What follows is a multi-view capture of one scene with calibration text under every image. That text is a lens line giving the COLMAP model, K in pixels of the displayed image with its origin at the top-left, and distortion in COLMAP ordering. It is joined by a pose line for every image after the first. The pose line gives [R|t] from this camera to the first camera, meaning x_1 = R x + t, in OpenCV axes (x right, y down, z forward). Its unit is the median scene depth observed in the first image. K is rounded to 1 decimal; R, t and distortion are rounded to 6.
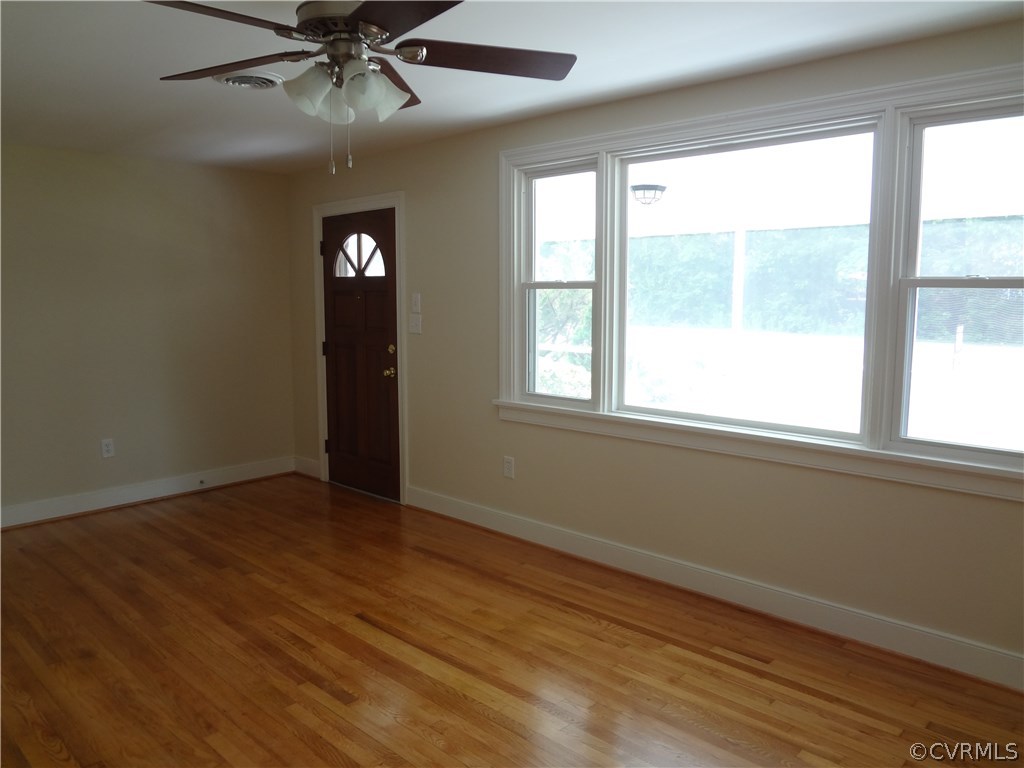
lens RADIAL K [[765.5, 0, 512.1], [0, 765.5, 383.7], [0, 0, 1]] dist [-0.044893, 0.004867]
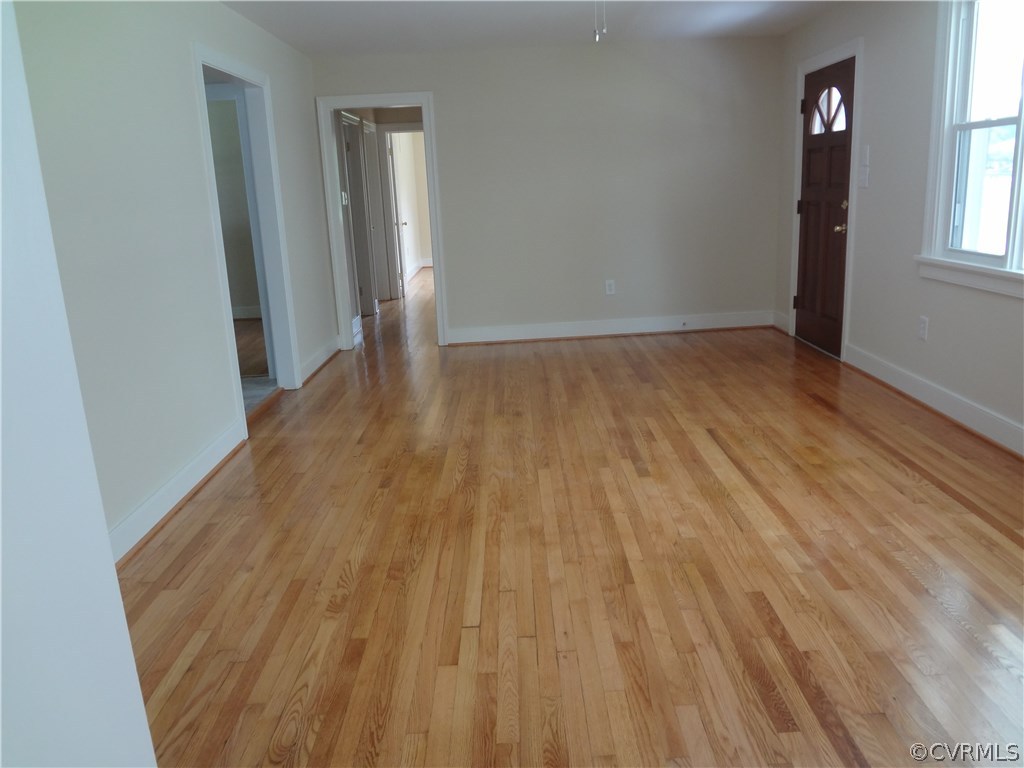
lens RADIAL K [[765.5, 0, 514.1], [0, 765.5, 381.8], [0, 0, 1]] dist [-0.044893, 0.004867]
pose [[0.695776, 0.144754, -0.703521, 0.368759], [-0.036009, 0.985280, 0.167115, 0.044090], [0.717355, -0.090942, 0.690747, -0.013154]]
